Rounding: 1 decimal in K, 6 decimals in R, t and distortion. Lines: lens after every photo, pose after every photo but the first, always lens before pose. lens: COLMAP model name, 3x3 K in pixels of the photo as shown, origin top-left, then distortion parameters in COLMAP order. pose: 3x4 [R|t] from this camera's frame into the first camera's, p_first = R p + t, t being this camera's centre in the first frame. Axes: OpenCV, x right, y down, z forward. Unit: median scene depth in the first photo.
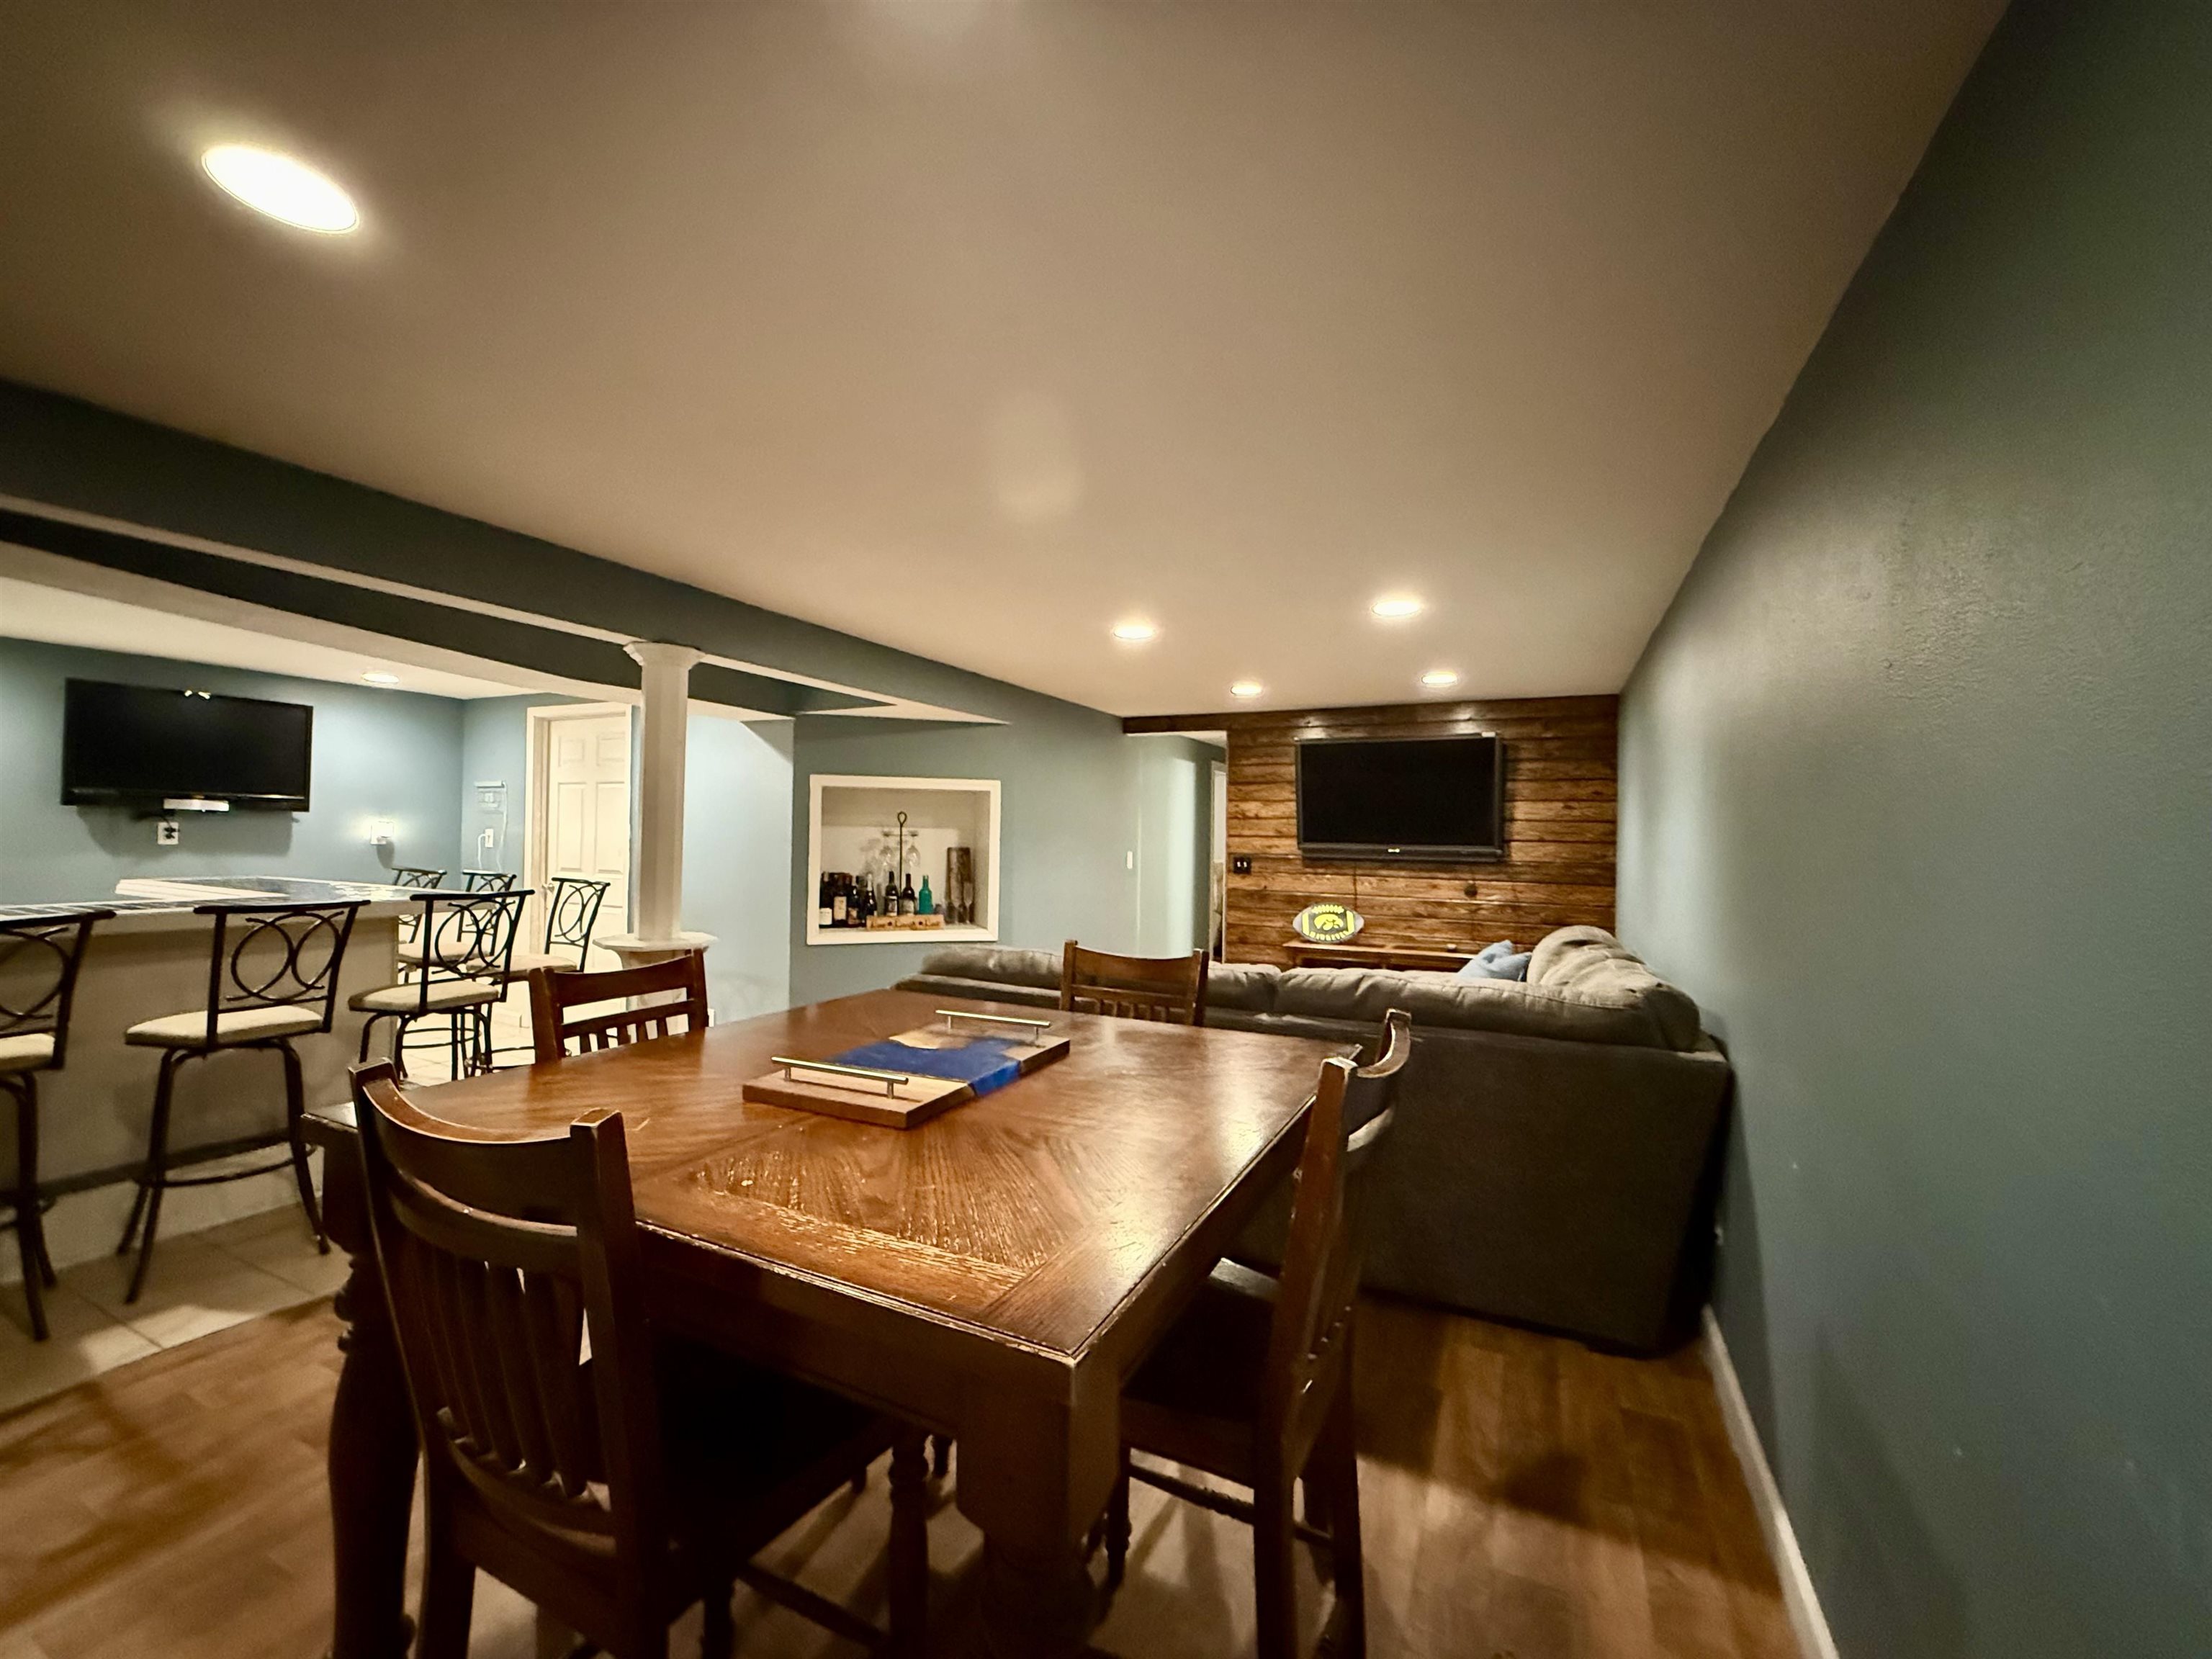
lens RADIAL K [[878.2, 0, 1098.0], [0, 878.2, 837.2], [0, 0, 1]] dist [-0.001776, 0.000388]
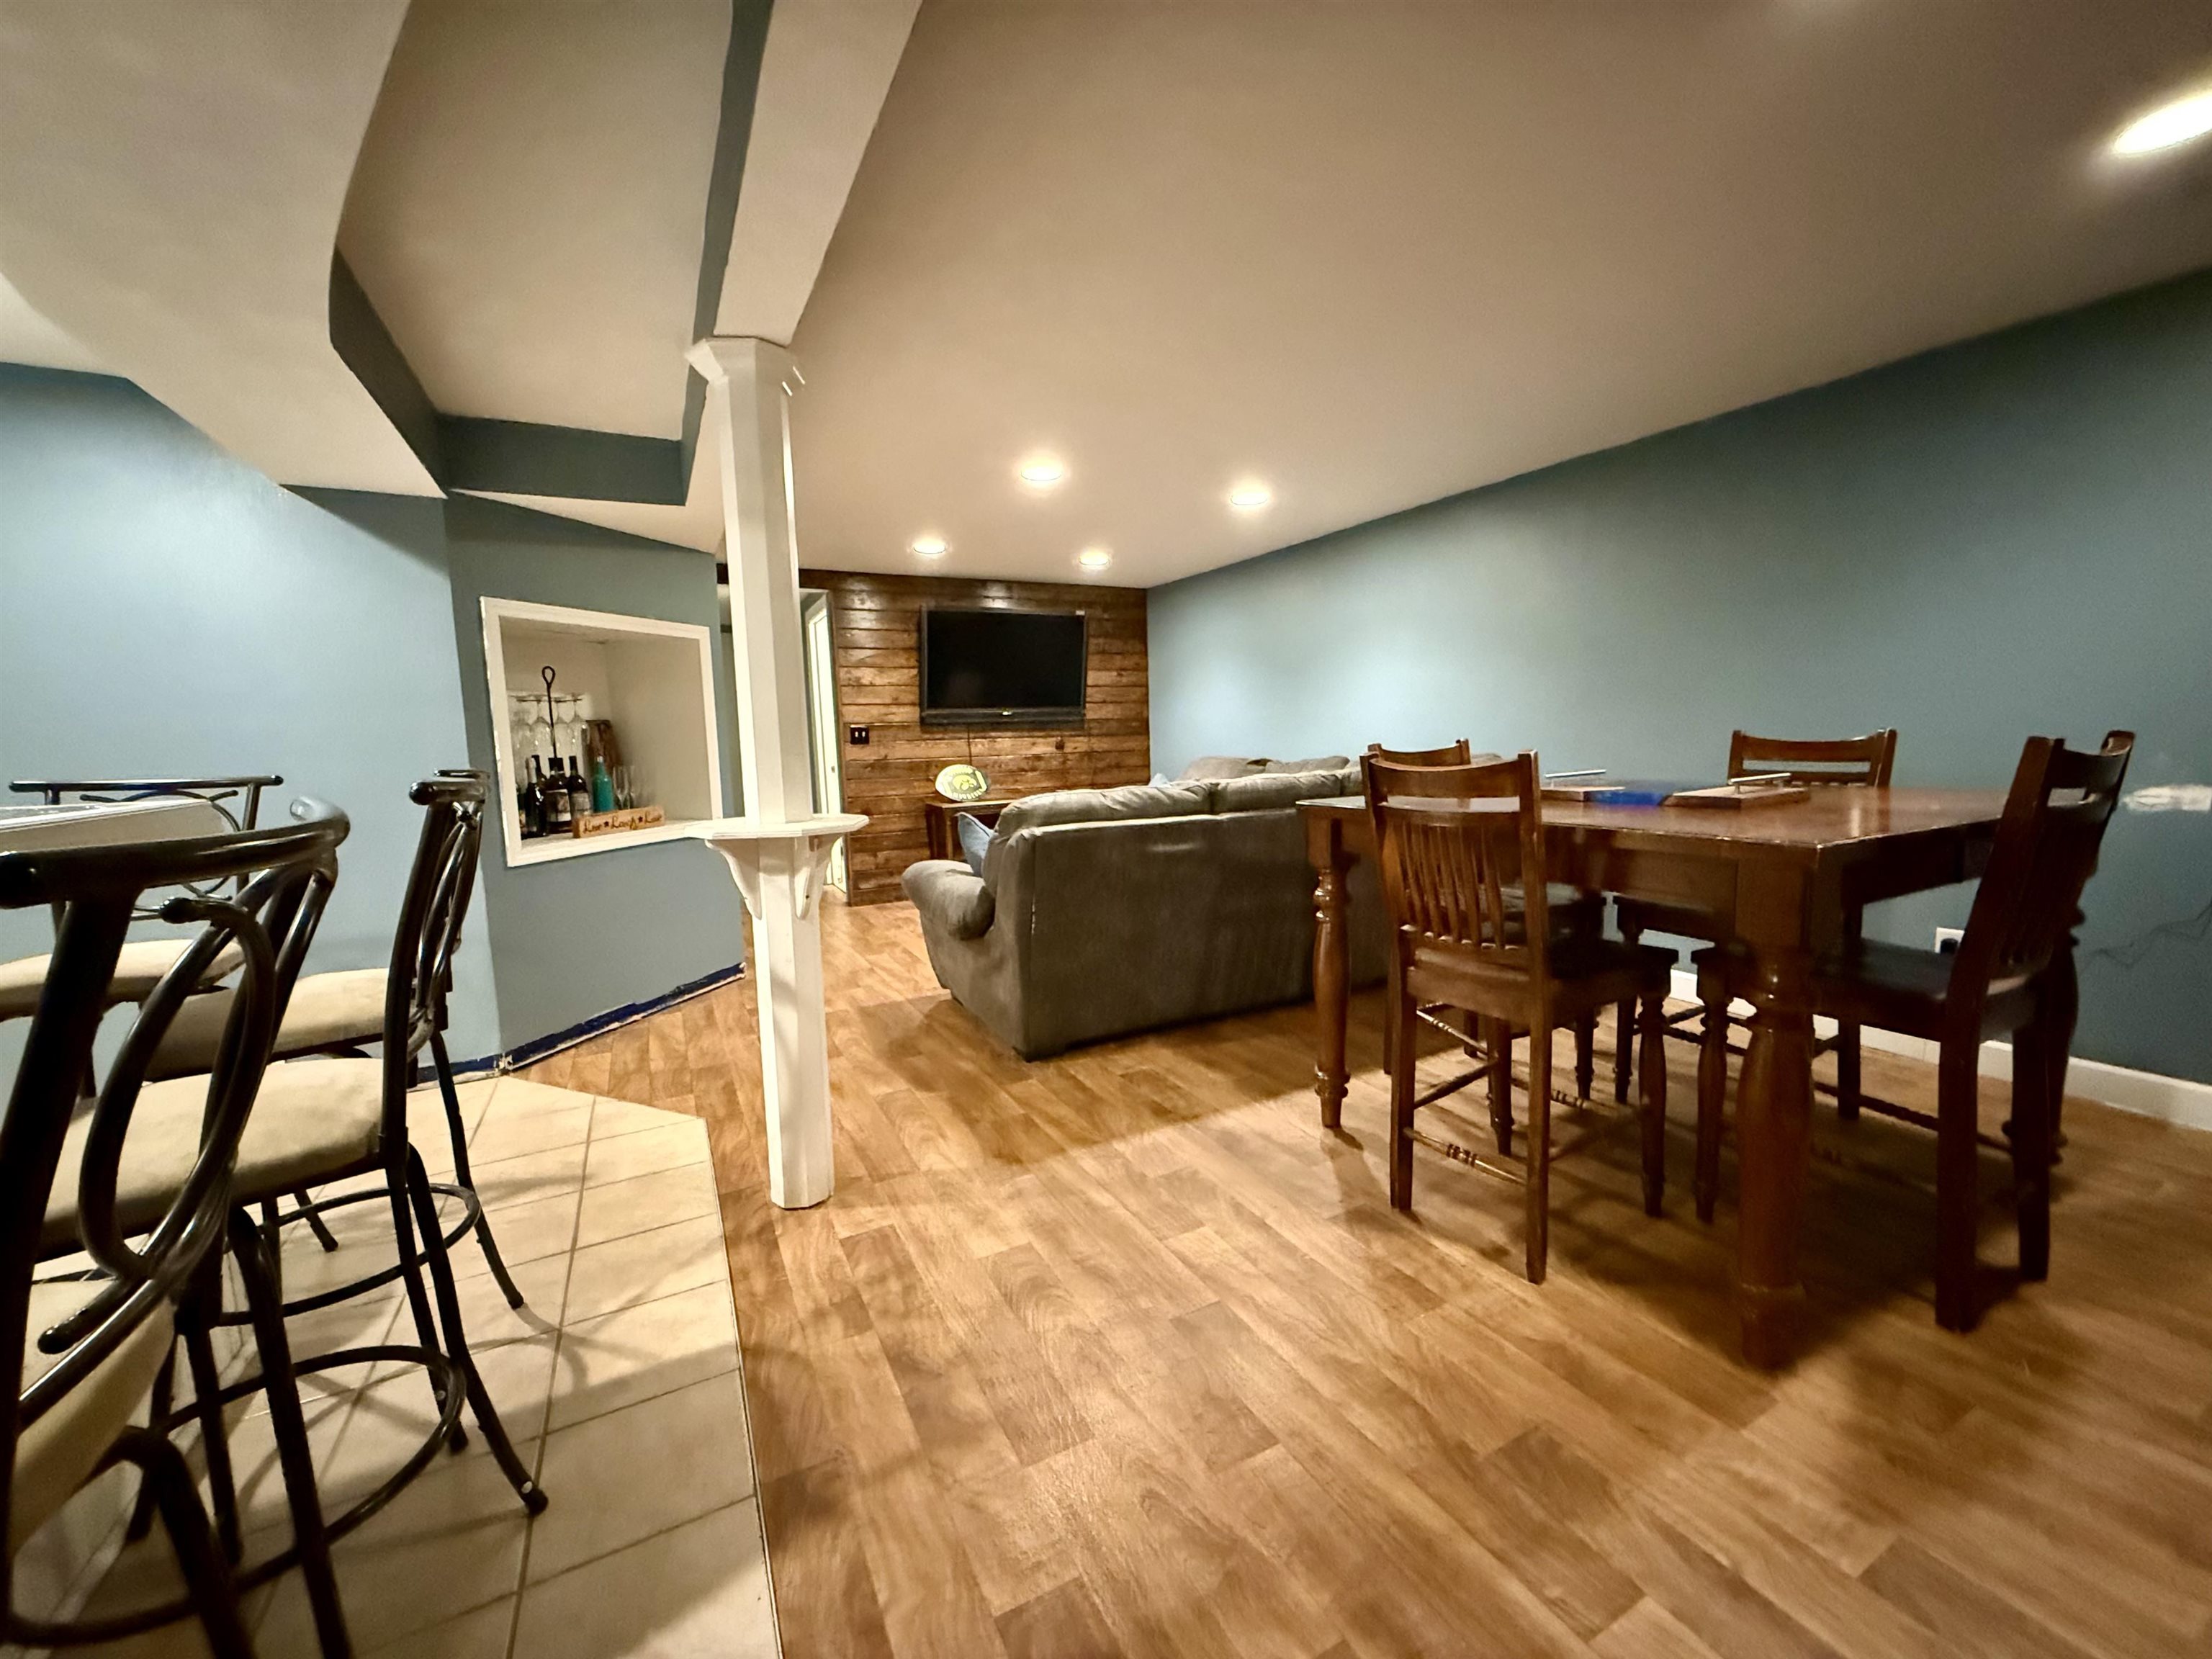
lens RADIAL K [[878.2, 0, 1103.5], [0, 878.2, 823.5], [0, 0, 1]] dist [-0.001776, 0.000388]
pose [[0.591170, -0.117566, 0.797933, -0.863695], [0.039740, 0.992364, 0.116770, 0.049385], [-0.805568, -0.037321, 0.591327, 0.400391]]
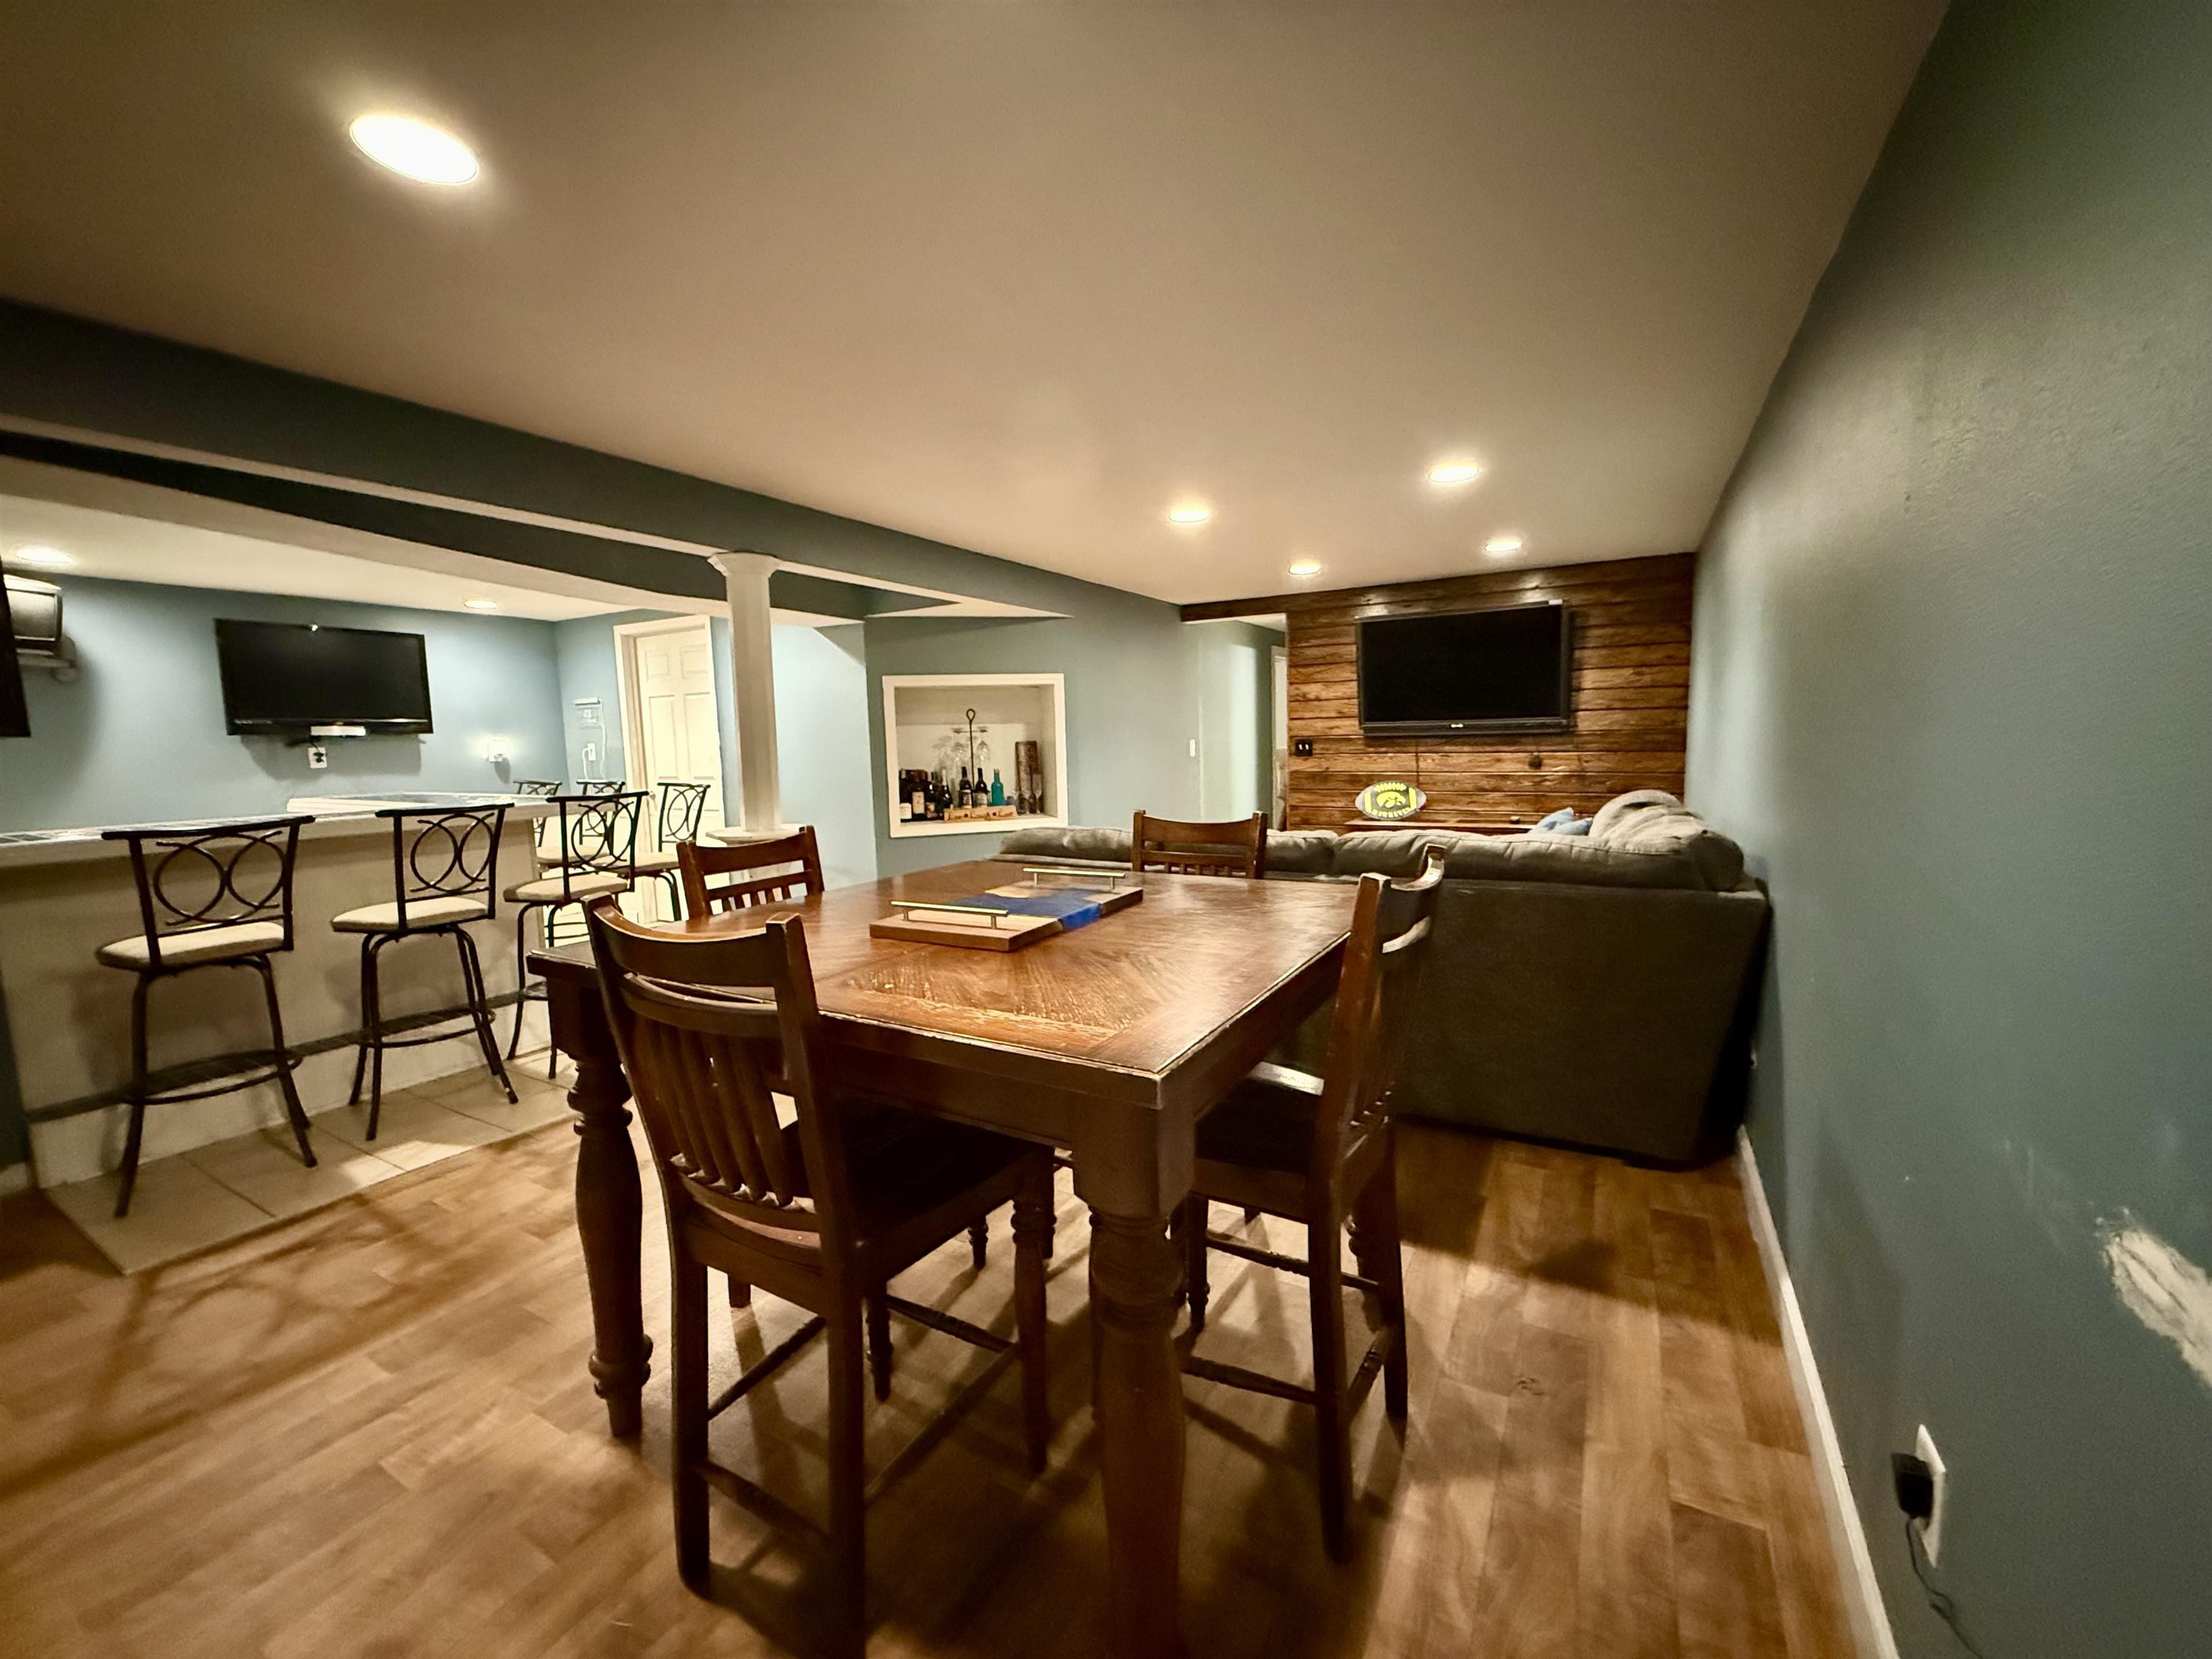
lens RADIAL K [[878.2, 0, 1098.2], [0, 878.2, 832.9], [0, 0, 1]] dist [-0.001776, 0.000388]
pose [[0.996657, -0.035010, -0.073813, -0.001675], [0.042929, 0.993160, 0.108584, 0.017751], [0.069506, -0.111390, 0.991343, -0.058950]]
